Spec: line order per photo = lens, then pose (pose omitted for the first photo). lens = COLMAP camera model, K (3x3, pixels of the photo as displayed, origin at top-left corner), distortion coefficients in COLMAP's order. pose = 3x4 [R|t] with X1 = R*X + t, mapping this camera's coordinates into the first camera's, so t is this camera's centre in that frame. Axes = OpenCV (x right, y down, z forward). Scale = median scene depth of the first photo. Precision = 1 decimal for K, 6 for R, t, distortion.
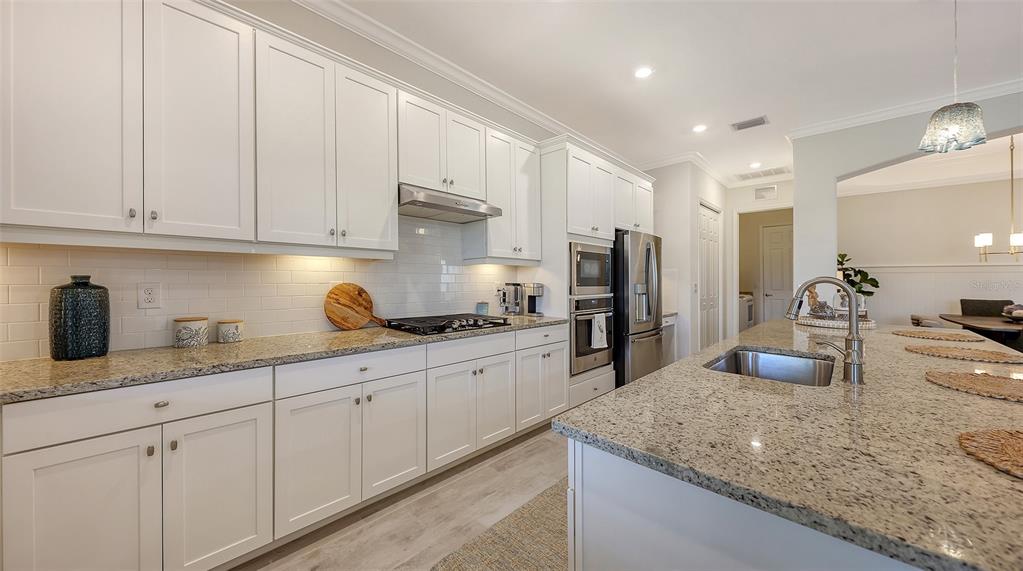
lens RADIAL K [[355.4, 0, 513.6], [0, 355.4, 283.8], [0, 0, 1]] dist [0.000025, -0.000551]
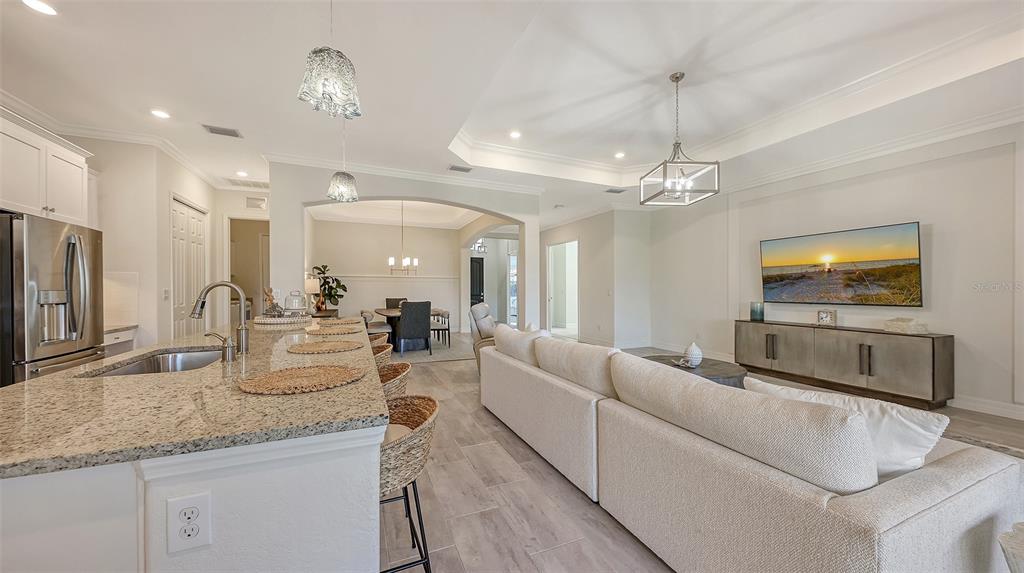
lens RADIAL K [[354.4, 0, 504.3], [0, 354.4, 291.2], [0, 0, 1]] dist [-0.001172, -0.000436]
pose [[0.387472, -0.011984, 0.921804, 0.040035], [0.009458, 0.999915, 0.009024, 0.004142], [-0.921833, 0.005222, 0.387552, -0.127399]]
